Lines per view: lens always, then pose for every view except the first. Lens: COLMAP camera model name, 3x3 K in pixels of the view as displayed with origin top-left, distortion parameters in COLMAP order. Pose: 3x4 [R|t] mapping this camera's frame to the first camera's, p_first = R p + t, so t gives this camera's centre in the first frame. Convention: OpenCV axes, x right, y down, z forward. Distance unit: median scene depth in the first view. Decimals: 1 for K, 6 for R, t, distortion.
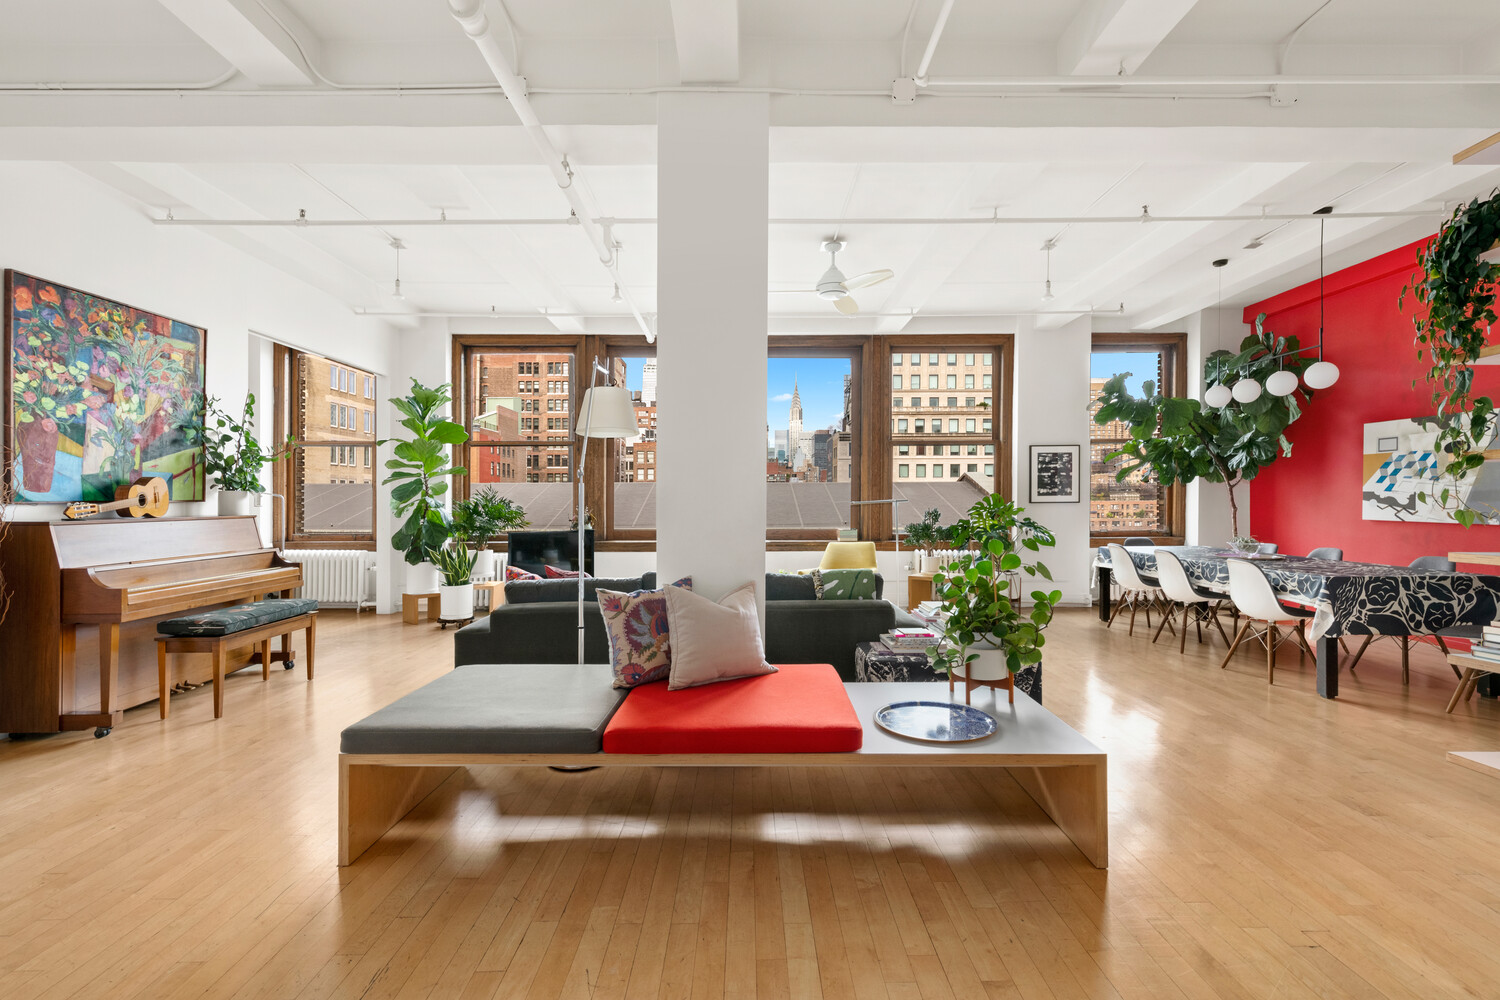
lens RADIAL K [[655.1, 0, 753.9], [0, 655.1, 507.4], [0, 0, 1]] dist [0.001170, -0.000125]
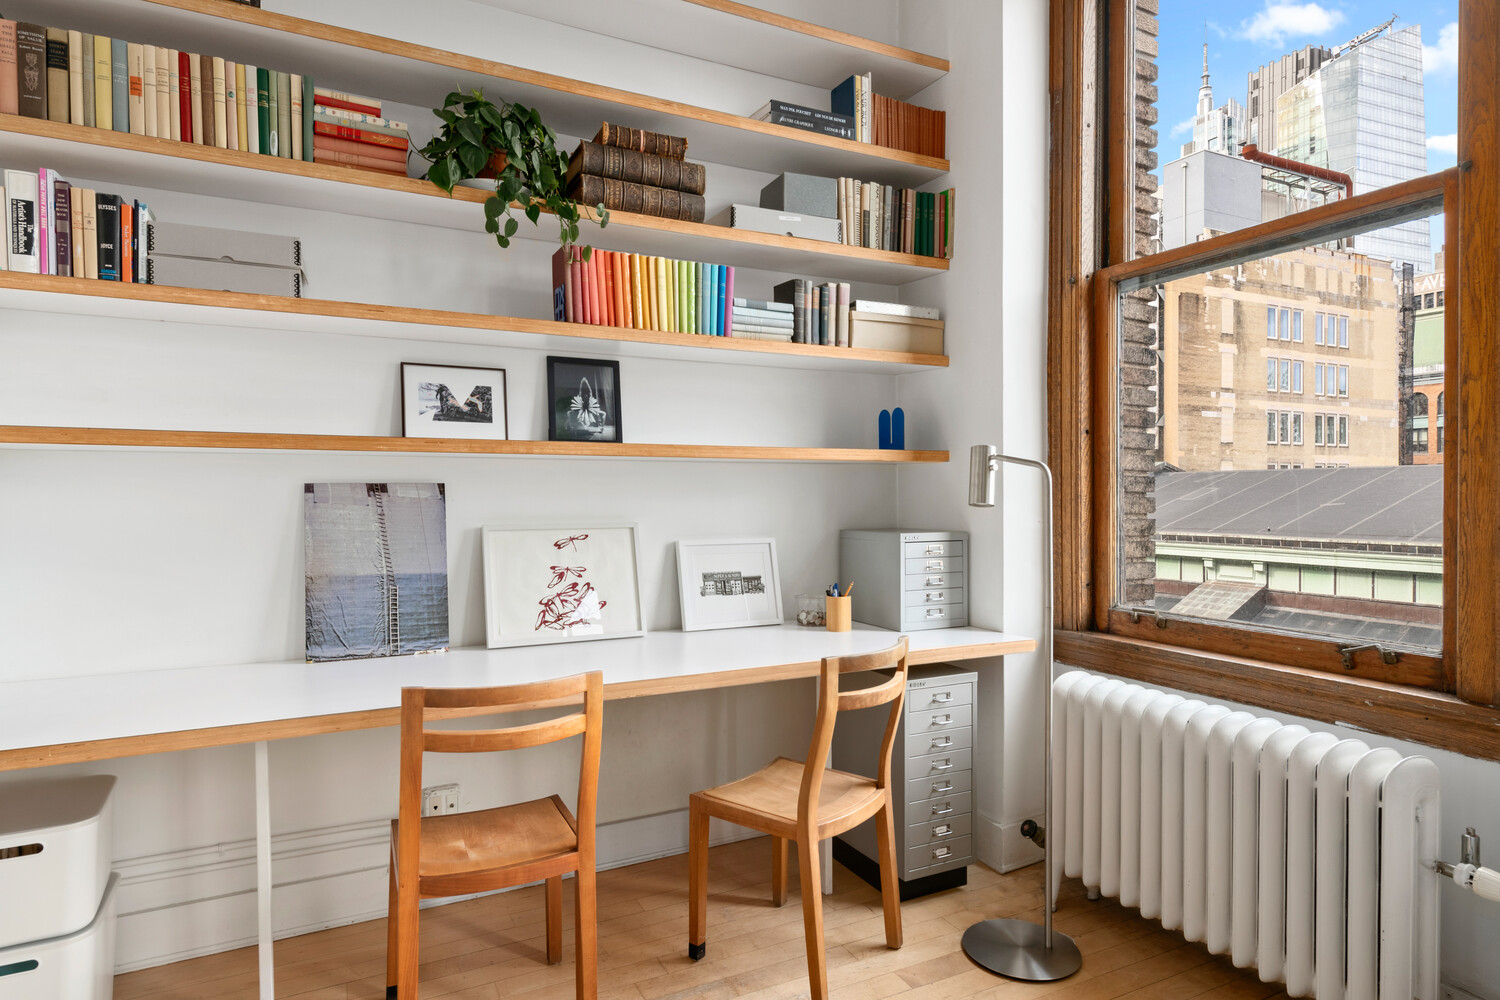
lens RADIAL K [[857.1, 0, 750.0], [0, 857.1, 500.0], [0, 0, 1]] dist [-0.001372, -0.000372]
pose [[0.437806, -0.000685, -0.899069, -0.716870], [-0.003594, 0.999990, -0.002512, -0.003180], [0.899062, 0.004331, 0.437799, 1.135197]]
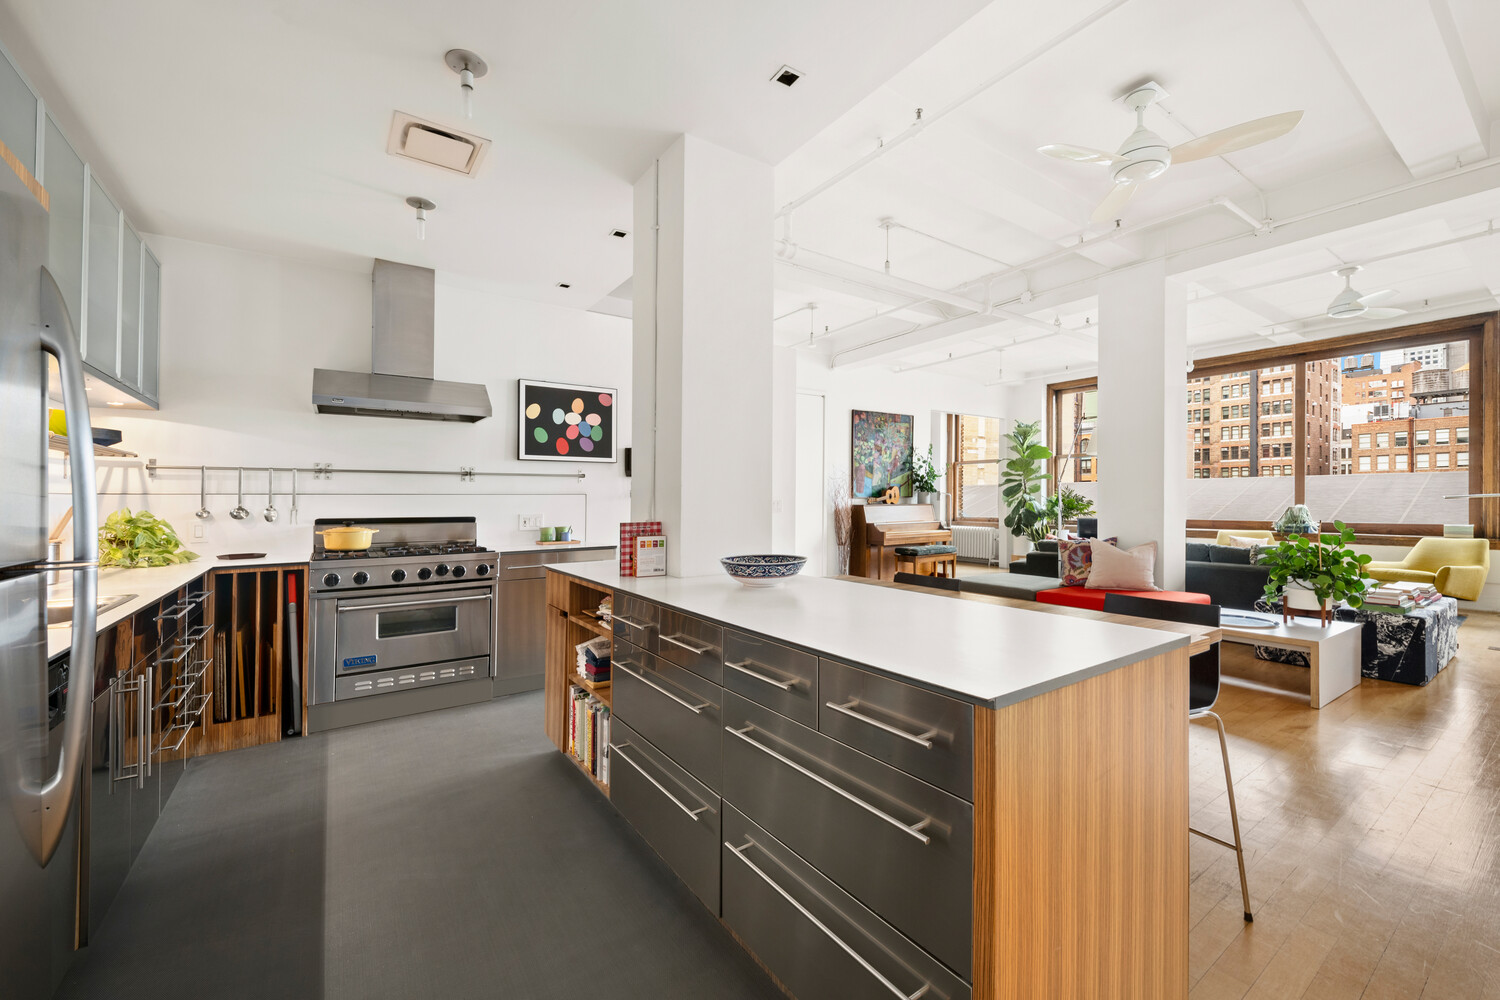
lens RADIAL K [[618.3, 0, 747.7], [0, 618.3, 495.2], [0, 0, 1]] dist [-0.011859, -0.000405]
pose [[0.562127, -0.005726, -0.827031, 0.495583], [-0.006640, 0.999913, -0.011437, 0.010942], [0.827025, 0.011920, 0.562039, -0.541861]]
